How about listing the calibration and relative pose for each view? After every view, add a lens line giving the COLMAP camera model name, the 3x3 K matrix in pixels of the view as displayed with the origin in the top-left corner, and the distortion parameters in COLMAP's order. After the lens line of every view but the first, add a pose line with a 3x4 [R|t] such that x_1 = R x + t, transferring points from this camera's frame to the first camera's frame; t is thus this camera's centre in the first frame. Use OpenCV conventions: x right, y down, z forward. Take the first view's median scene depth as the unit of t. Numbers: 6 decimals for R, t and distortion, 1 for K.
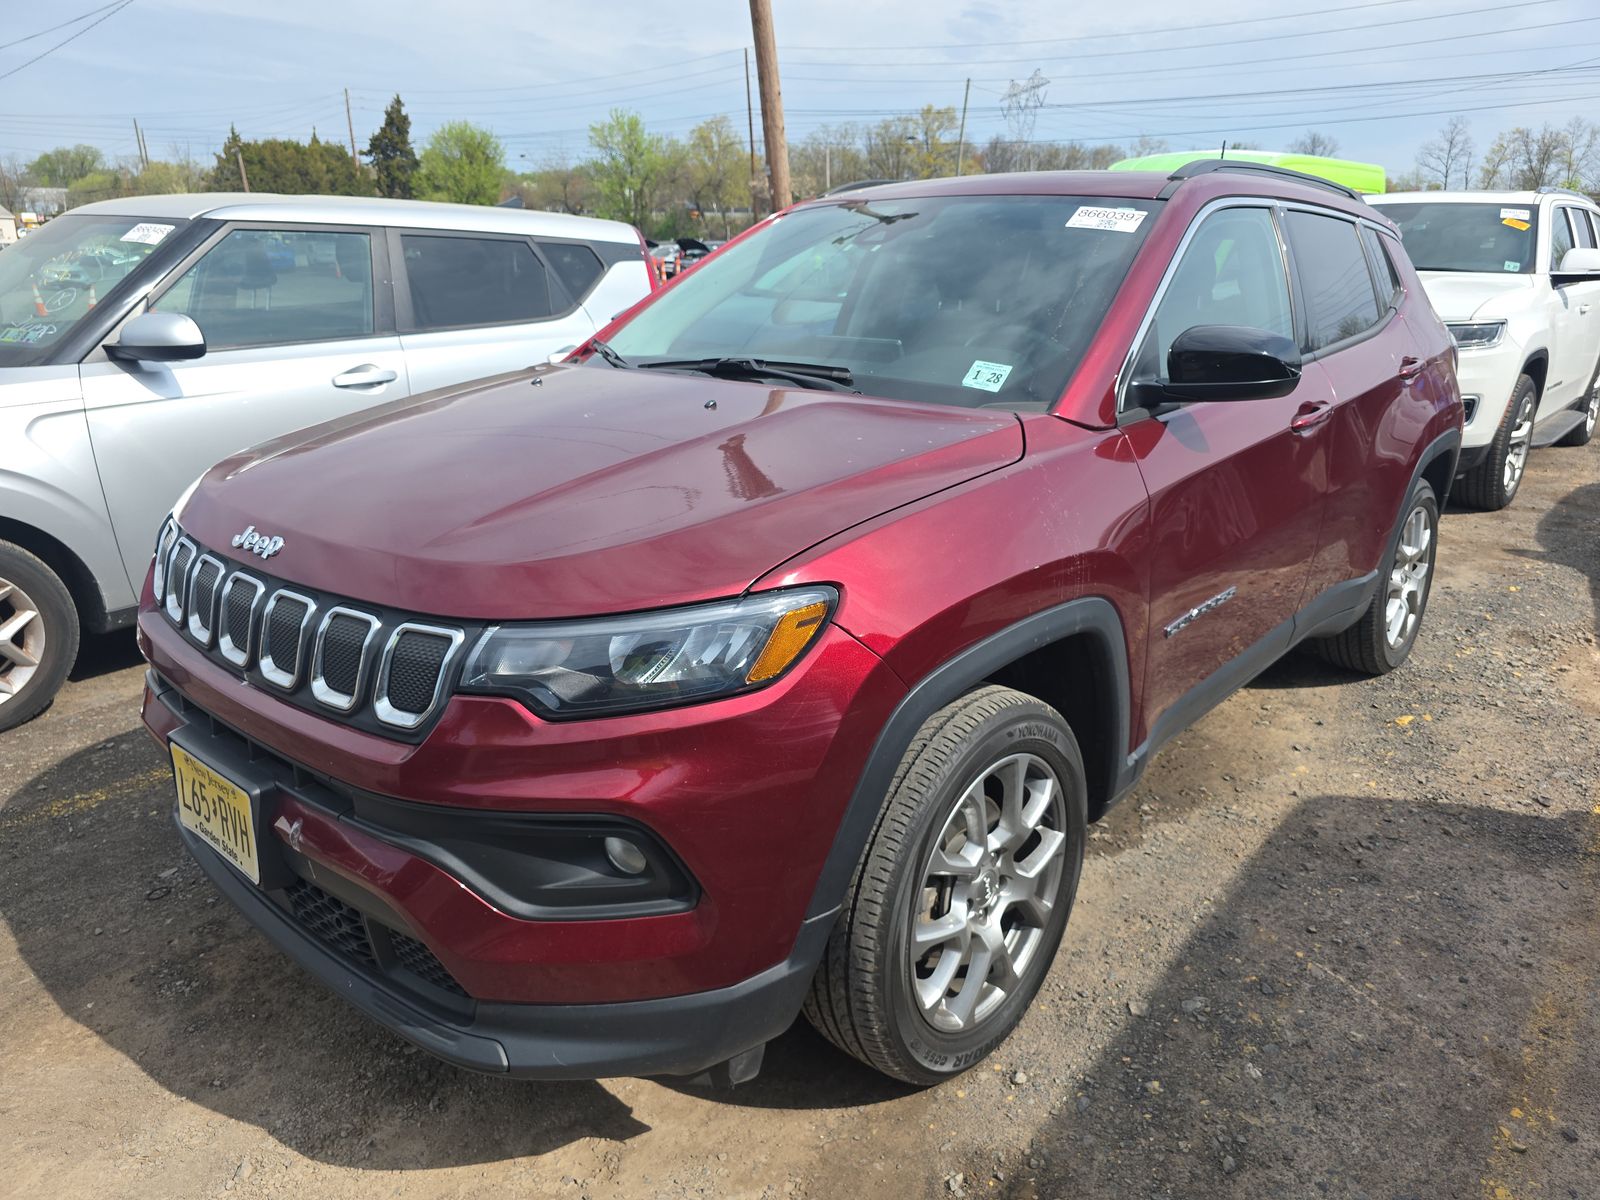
lens RADIAL K [[1072.0, 0, 799.5], [0, 1072.0, 569.1], [0, 0, 1]] dist [0.077096, -0.085860]
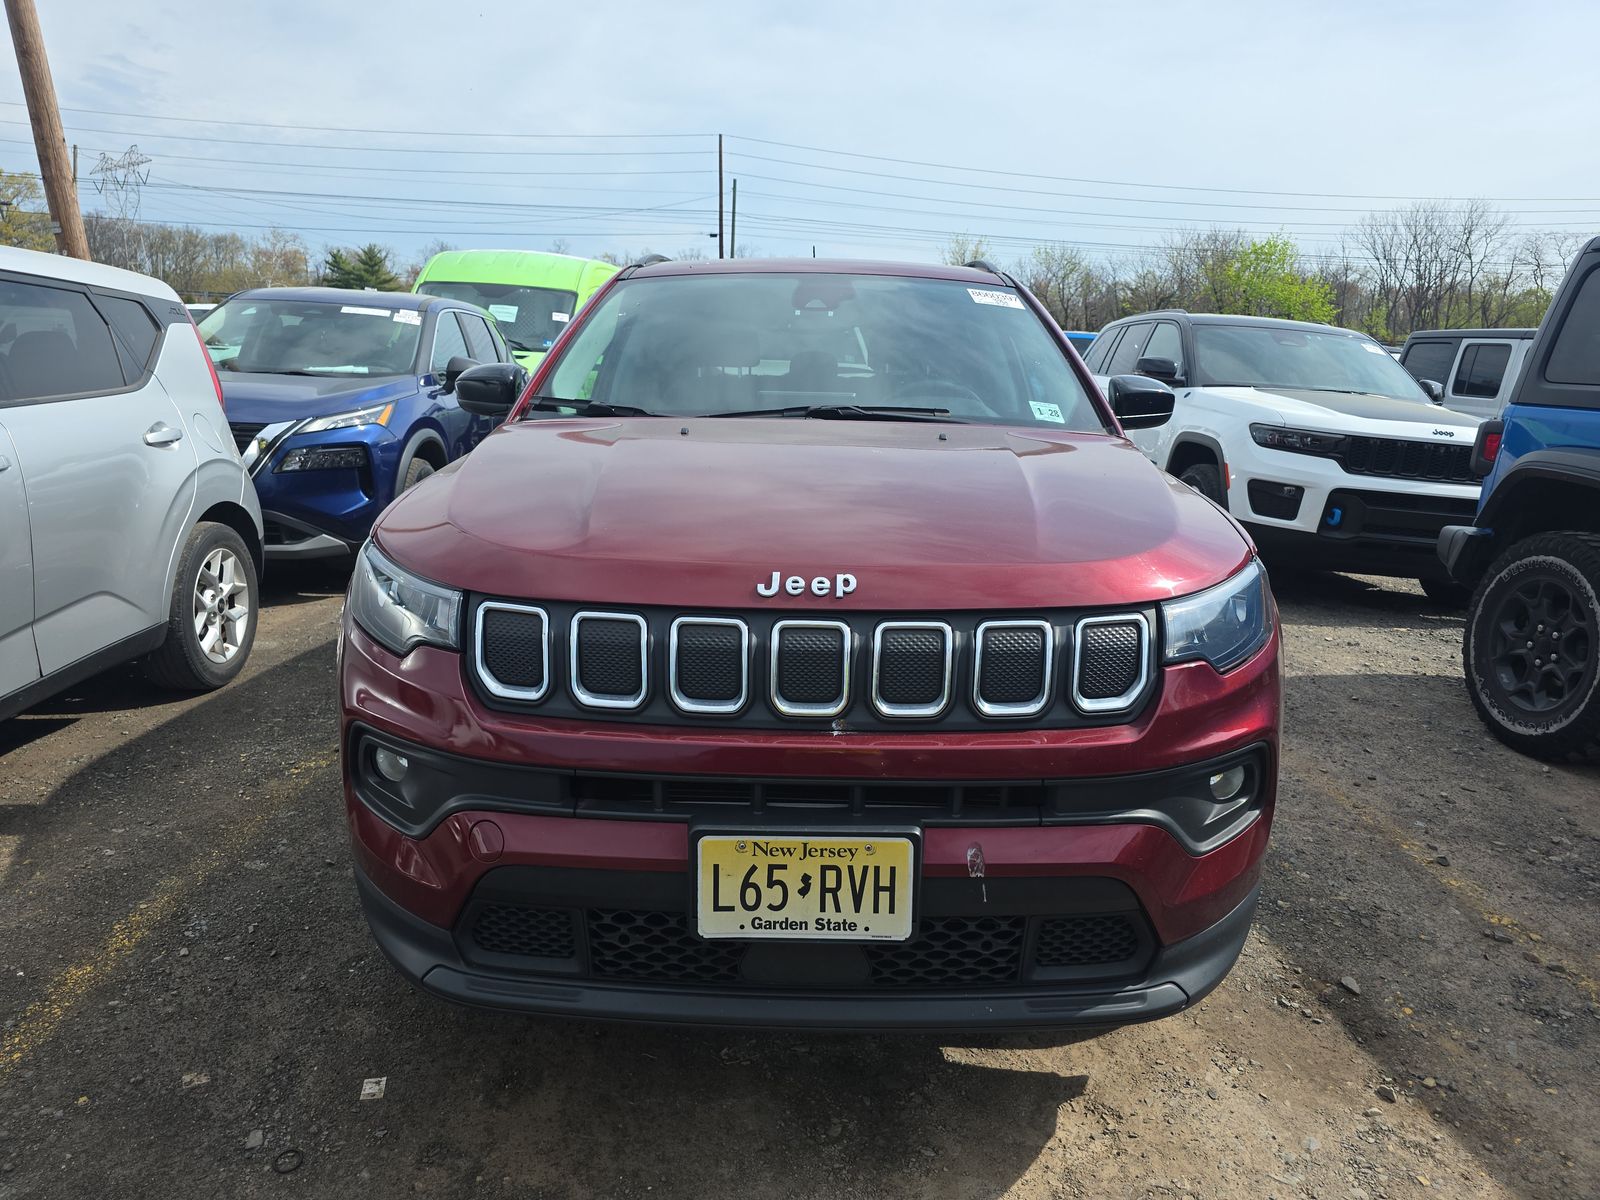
lens RADIAL K [[1072.0, 0, 799.5], [0, 1072.0, 569.1], [0, 0, 1]] dist [0.077096, -0.085860]
pose [[0.758685, -0.108303, 0.642392, -1.015535], [0.161124, 0.986643, -0.023952, -0.016594], [-0.631217, 0.121677, 0.766002, 0.271814]]
